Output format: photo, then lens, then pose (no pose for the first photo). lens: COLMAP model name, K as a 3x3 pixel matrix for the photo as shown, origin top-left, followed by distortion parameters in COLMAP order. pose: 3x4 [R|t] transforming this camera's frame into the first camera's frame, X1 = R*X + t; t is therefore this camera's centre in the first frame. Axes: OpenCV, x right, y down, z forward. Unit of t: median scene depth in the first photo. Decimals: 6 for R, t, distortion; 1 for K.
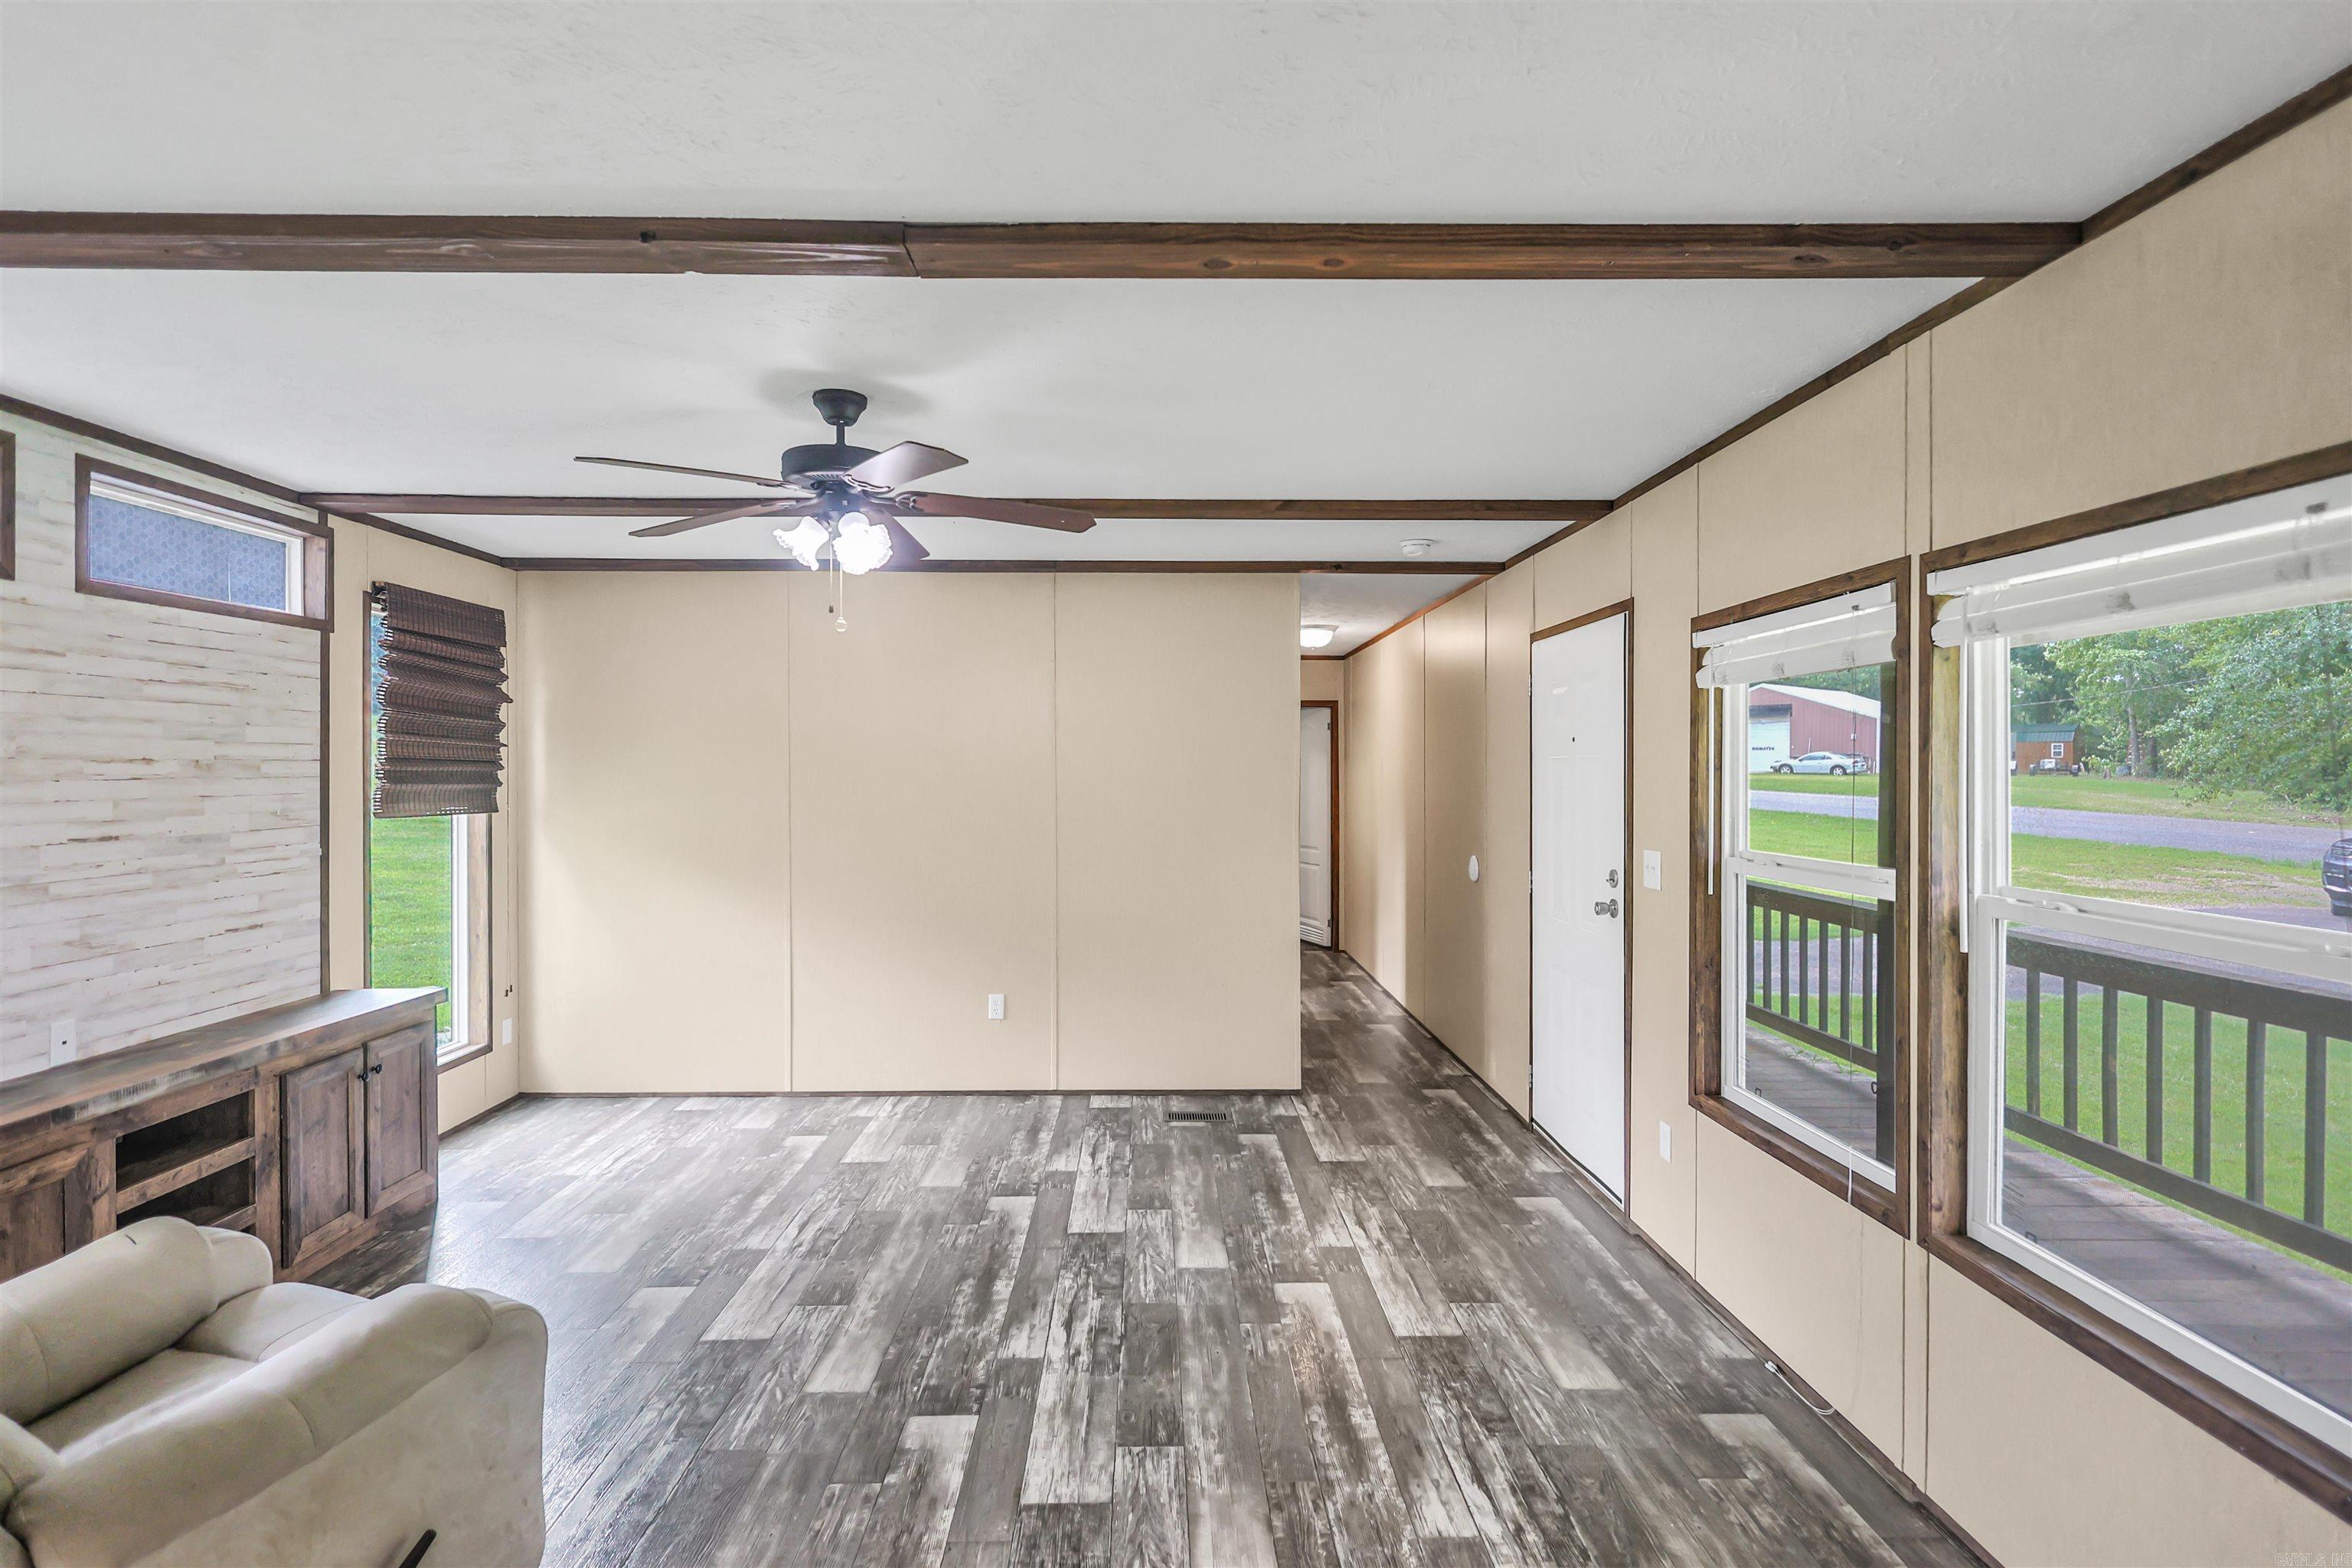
lens RADIAL K [[1195.2, 0, 1100.5], [0, 1195.2, 772.6], [0, 0, 1]] dist [-0.002583, 0.001452]
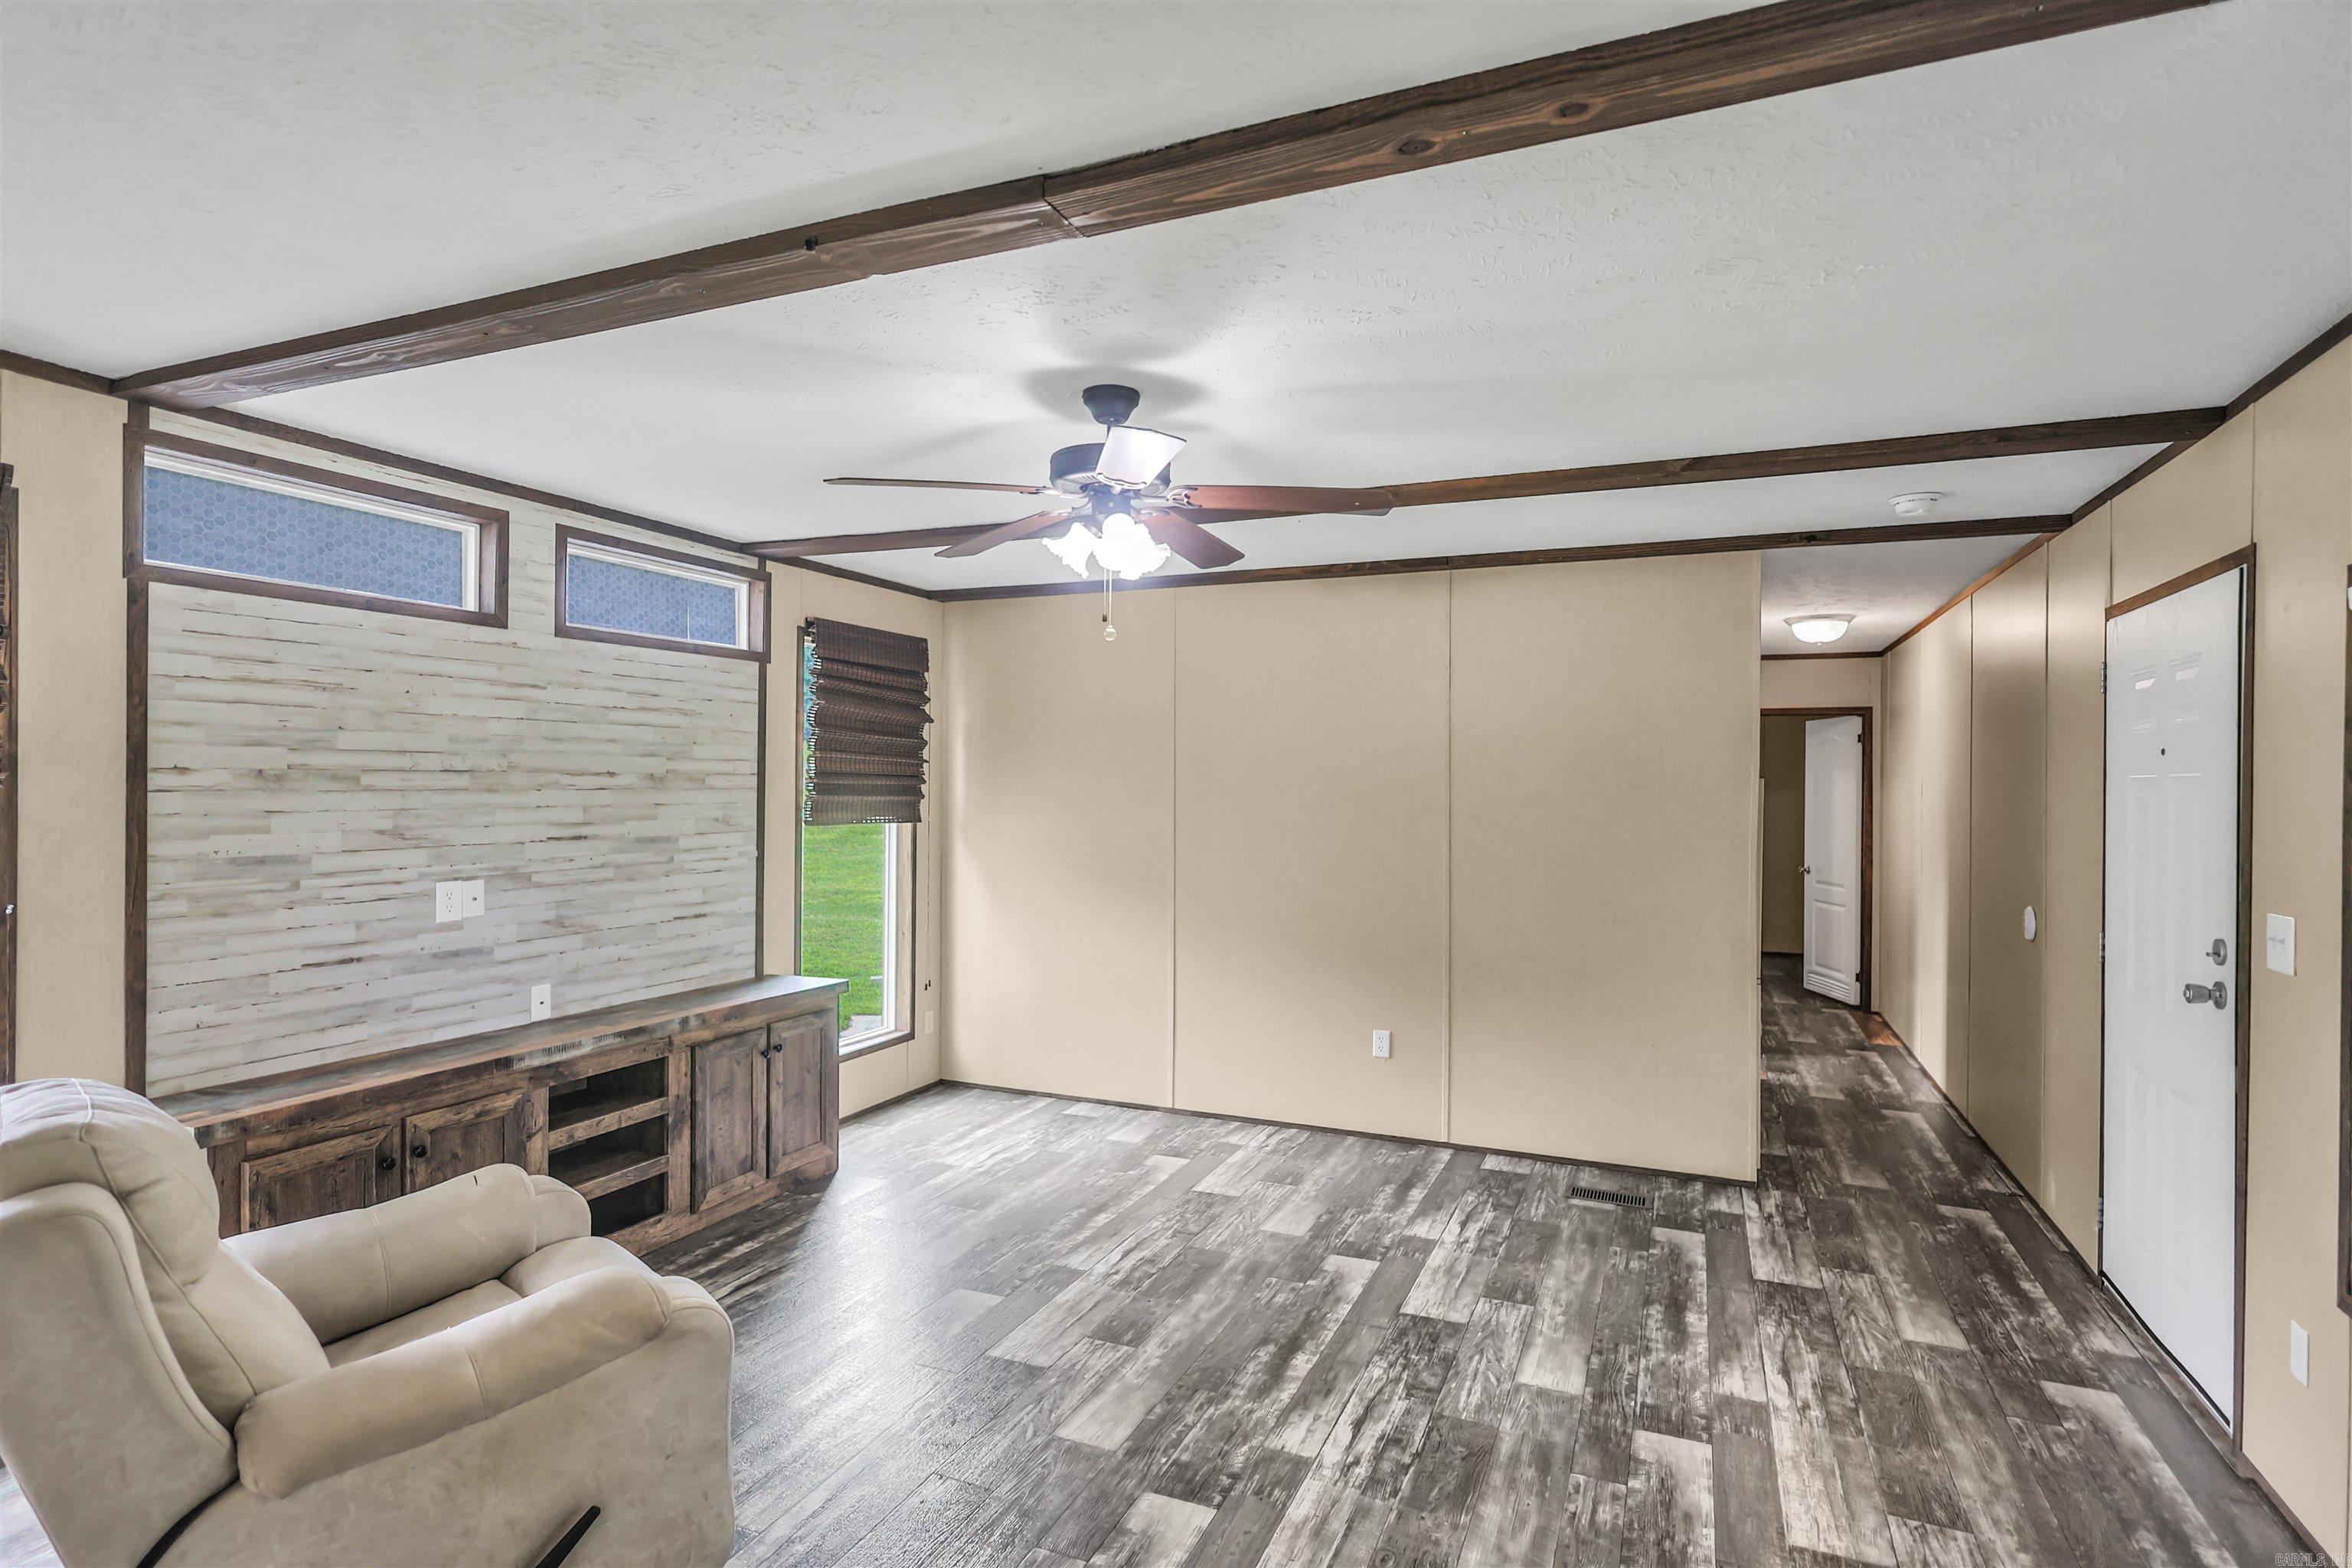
lens RADIAL K [[1170.3, 0, 1099.9], [0, 1170.3, 781.8], [0, 0, 1]] dist [-0.001843, 0.002186]
pose [[0.908966, 0.005953, -0.416827, 0.135506], [-0.008676, 0.999952, -0.004639, -0.000618], [0.416779, 0.007833, 0.908974, 0.124943]]
